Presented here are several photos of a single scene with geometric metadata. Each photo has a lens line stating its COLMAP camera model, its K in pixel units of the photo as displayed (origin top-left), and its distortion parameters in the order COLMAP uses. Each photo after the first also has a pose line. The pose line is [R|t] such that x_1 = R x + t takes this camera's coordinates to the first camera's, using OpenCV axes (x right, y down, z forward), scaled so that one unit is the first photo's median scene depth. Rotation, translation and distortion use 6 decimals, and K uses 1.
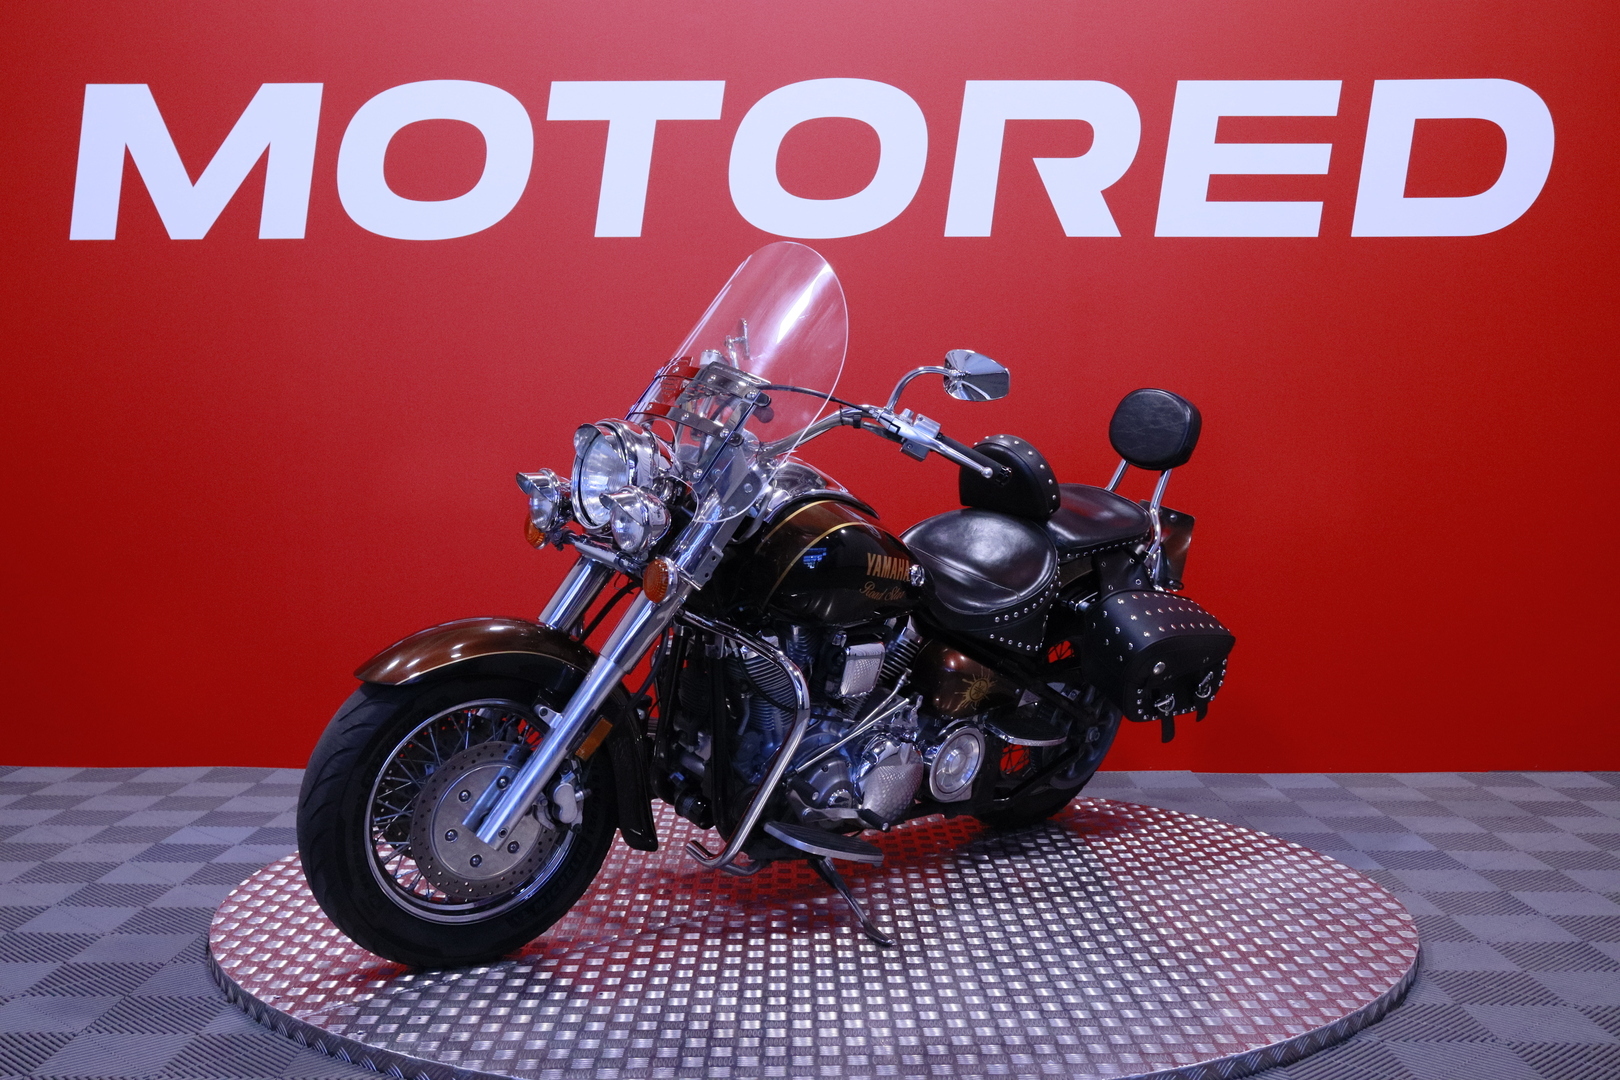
lens RADIAL K [[1705.5, 0, 767.0], [0, 1705.5, 540.2], [0, 0, 1]] dist [-0.012231, -0.013939]
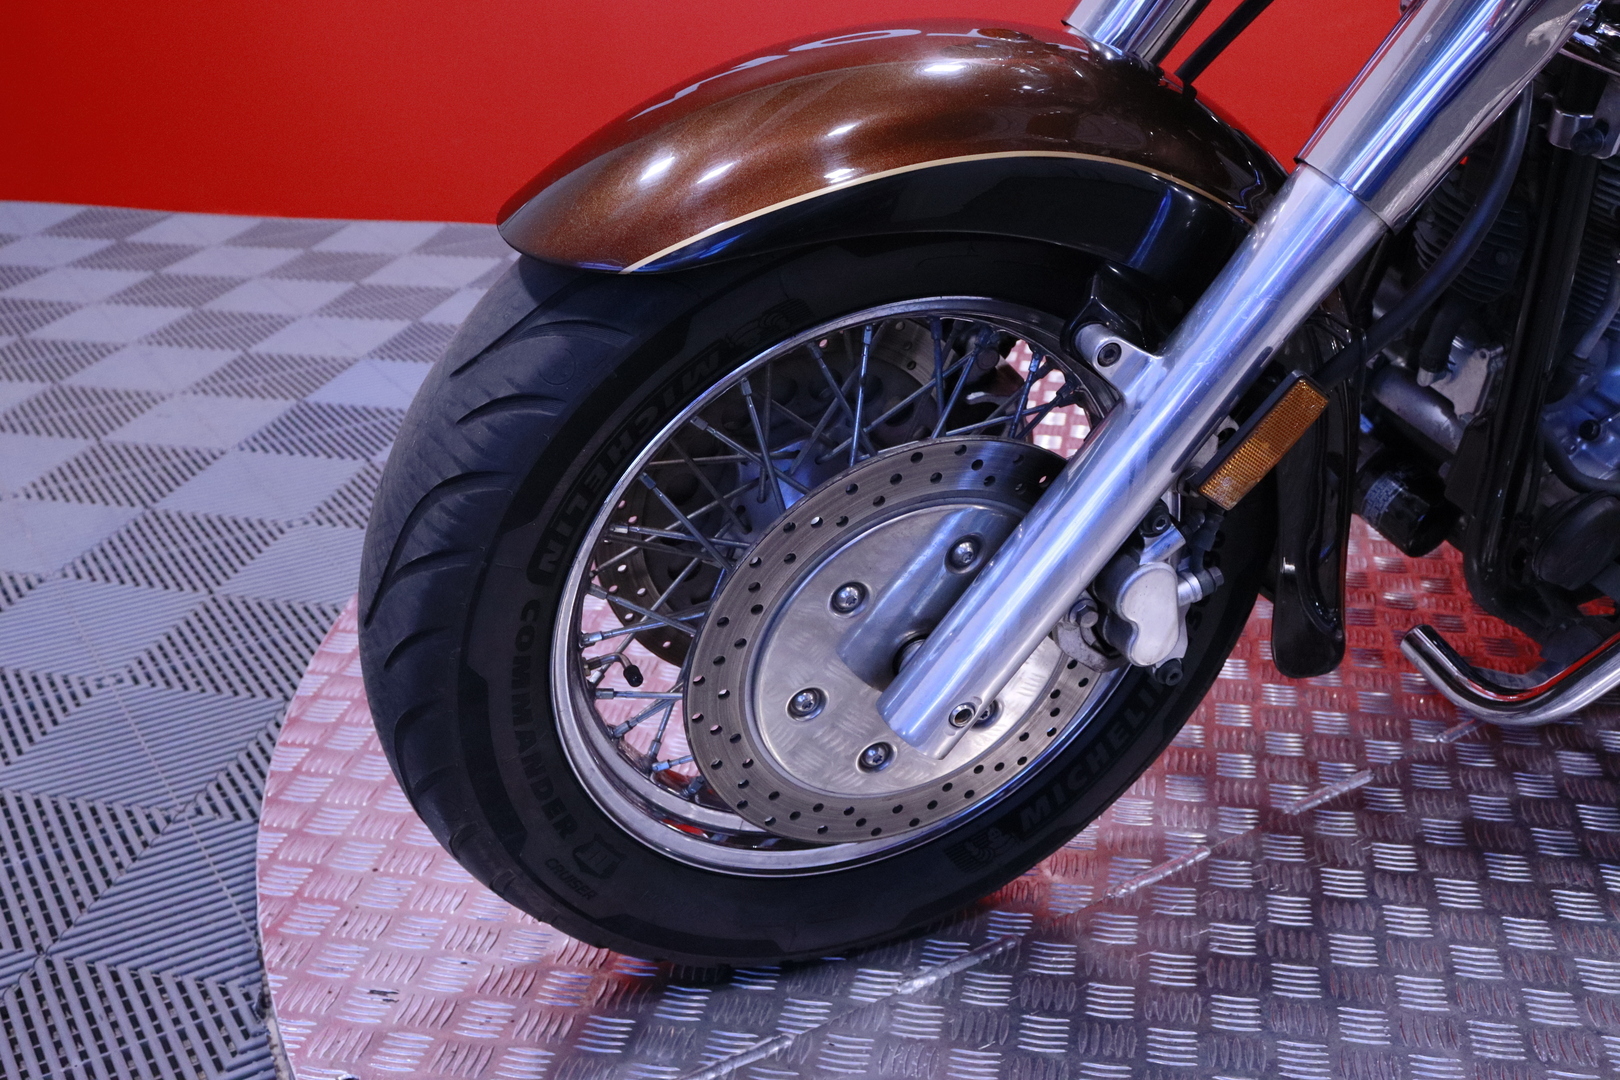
lens RADIAL K [[1705.5, 0, 767.0], [0, 1705.5, 540.2], [0, 0, 1]] dist [-0.012231, -0.013939]
pose [[0.978142, 0.077779, -0.192846, -0.128722], [-0.003376, 0.933228, 0.359268, 0.022262], [0.207912, -0.350764, 0.913092, 0.692387]]
